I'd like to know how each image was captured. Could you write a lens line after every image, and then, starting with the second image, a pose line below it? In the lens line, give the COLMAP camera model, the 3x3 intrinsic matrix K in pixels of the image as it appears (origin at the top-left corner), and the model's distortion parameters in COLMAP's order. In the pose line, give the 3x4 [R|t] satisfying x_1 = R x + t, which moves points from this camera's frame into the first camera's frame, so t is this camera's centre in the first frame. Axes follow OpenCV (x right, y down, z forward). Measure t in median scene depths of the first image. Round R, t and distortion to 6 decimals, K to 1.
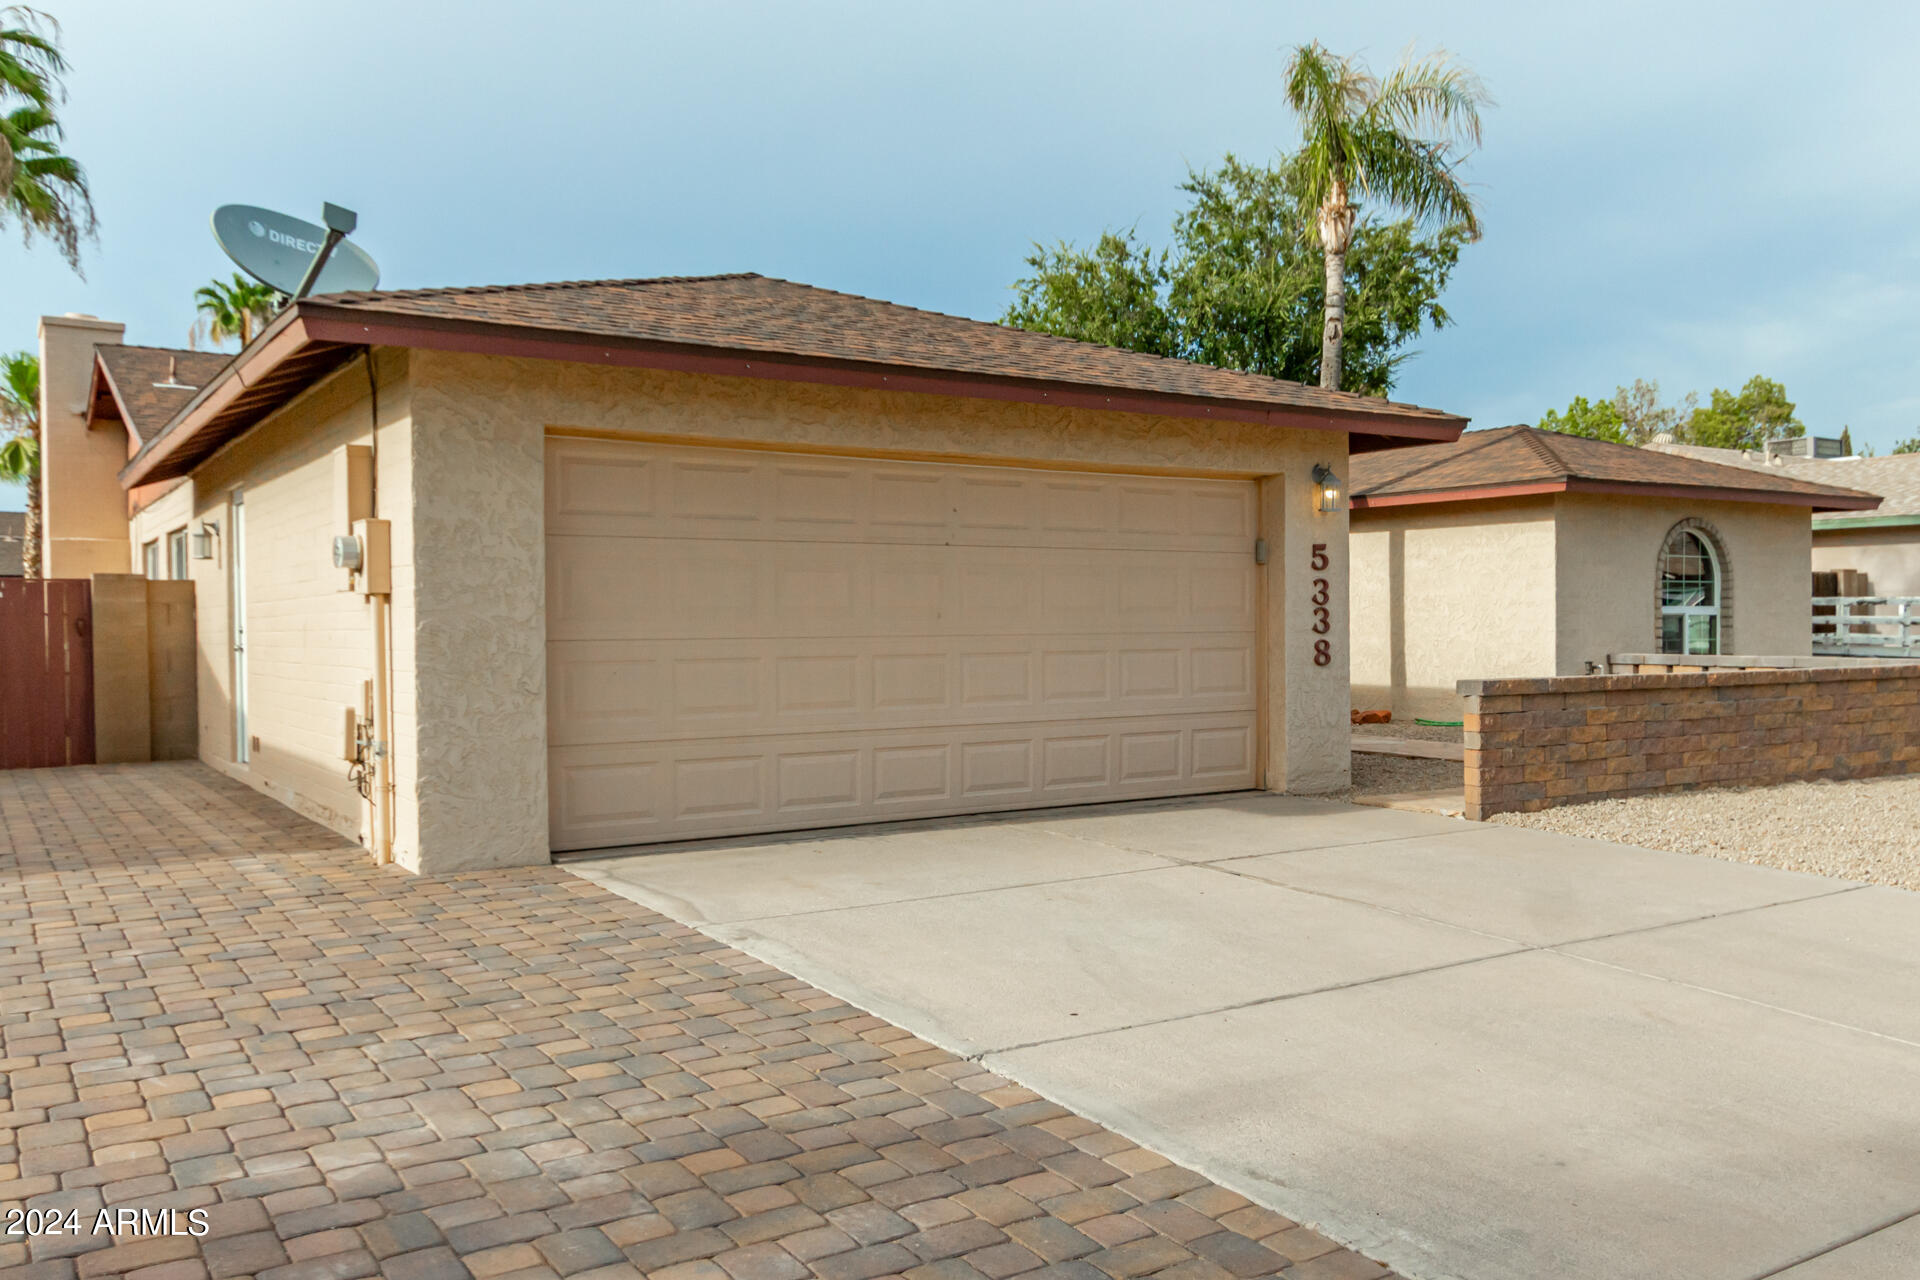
lens RADIAL K [[1510.9, 0, 1035.7], [0, 1510.9, 637.2], [0, 0, 1]] dist [0.002488, -0.001718]
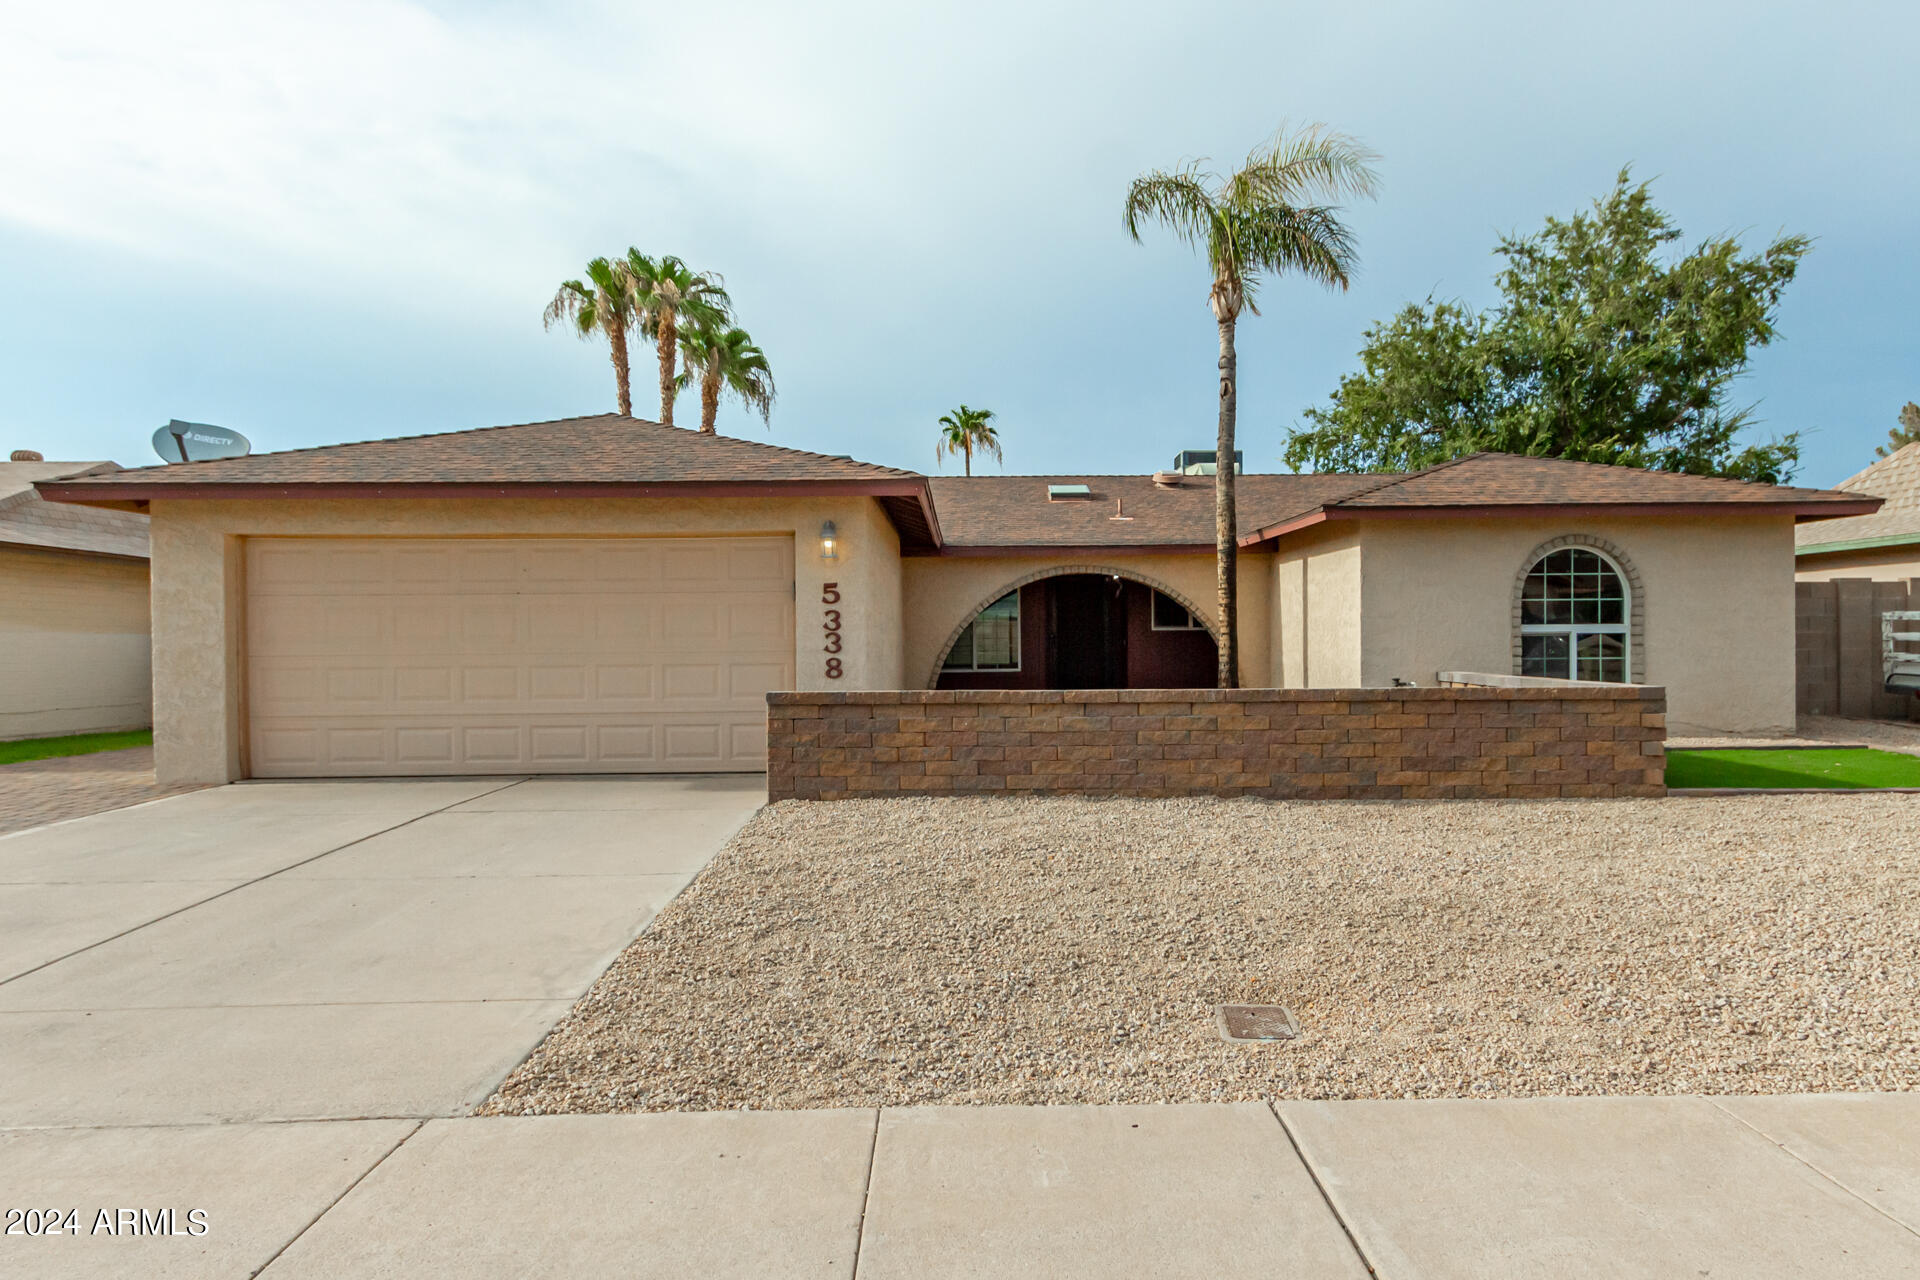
lens RADIAL K [[1154.0, 0, 1004.5], [0, 1154.0, 644.6], [0, 0, 1]] dist [0.003642, 0.000328]
pose [[0.847090, 0.002510, -0.531444, 0.902694], [-0.002339, 0.999997, 0.000996, -0.011819], [0.531445, 0.000400, 0.847093, 0.268641]]
